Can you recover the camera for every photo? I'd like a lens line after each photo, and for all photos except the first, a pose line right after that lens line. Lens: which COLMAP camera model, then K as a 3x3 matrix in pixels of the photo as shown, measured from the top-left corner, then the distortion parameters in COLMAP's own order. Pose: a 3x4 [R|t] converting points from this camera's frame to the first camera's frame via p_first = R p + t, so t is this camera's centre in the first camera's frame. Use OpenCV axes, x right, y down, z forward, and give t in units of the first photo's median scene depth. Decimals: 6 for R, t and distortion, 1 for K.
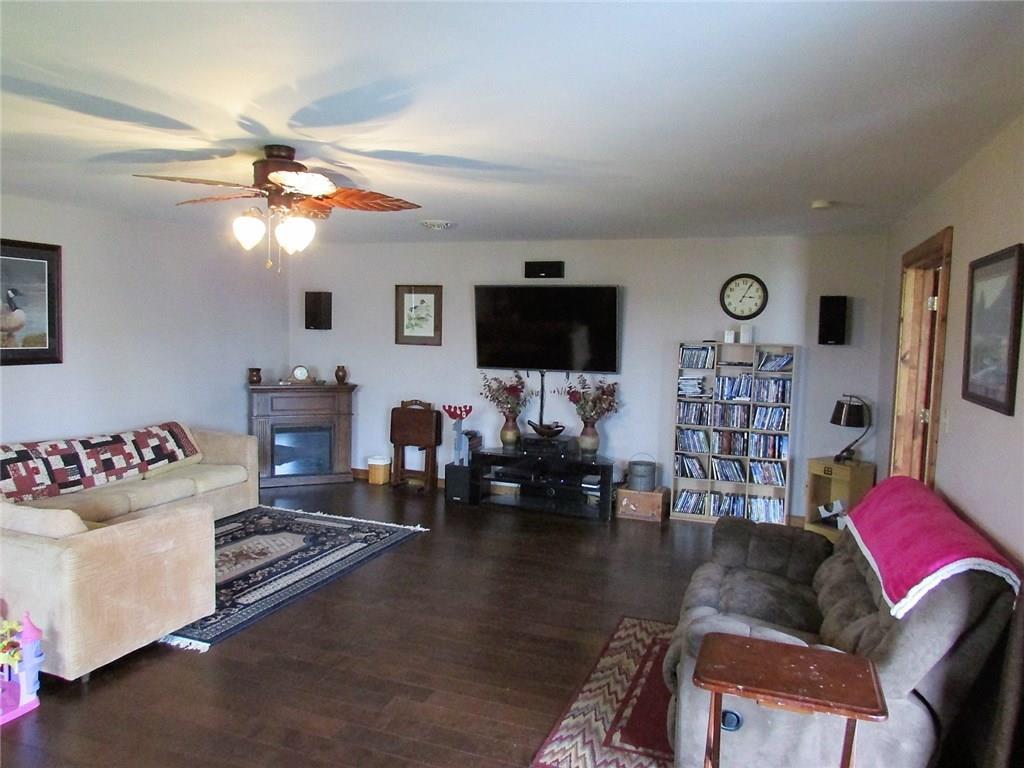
lens RADIAL K [[728.8, 0, 512.0], [0, 728.8, 382.0], [0, 0, 1]] dist [-0.027225, -0.002636]
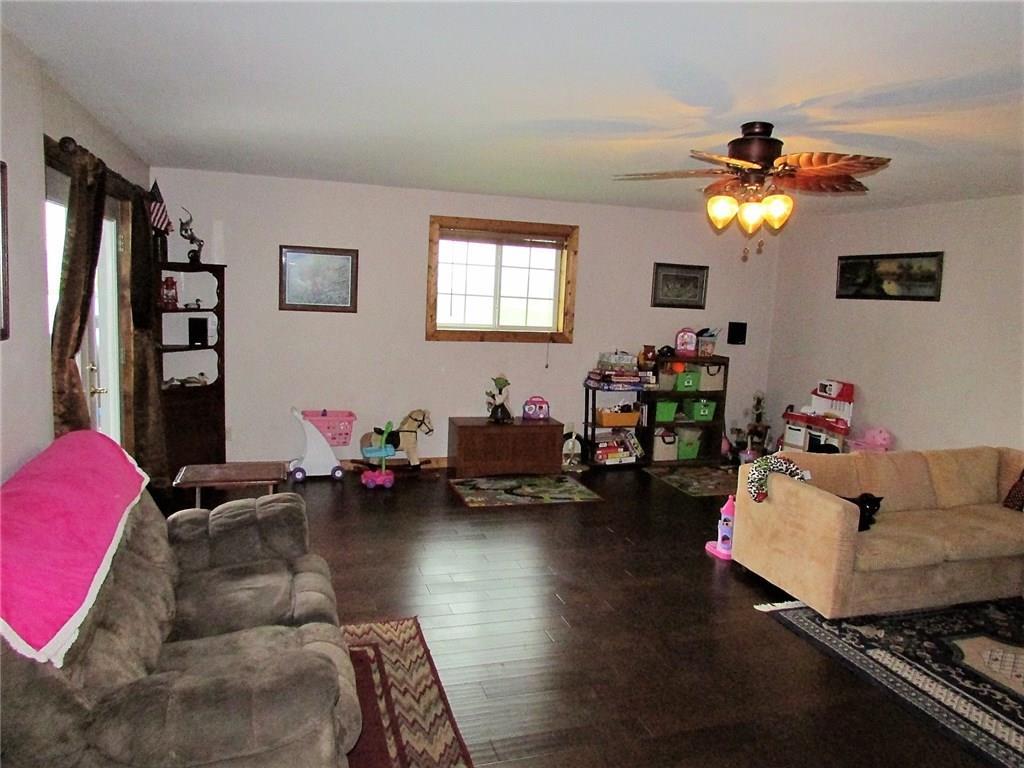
lens RADIAL K [[728.8, 0, 512.8], [0, 728.8, 384.2], [0, 0, 1]] dist [-0.027225, -0.002636]
pose [[-0.784346, 0.014198, -0.620161, 0.498701], [-0.115782, 0.978819, 0.168845, -0.092463], [0.609422, 0.204236, -0.766089, 1.443829]]
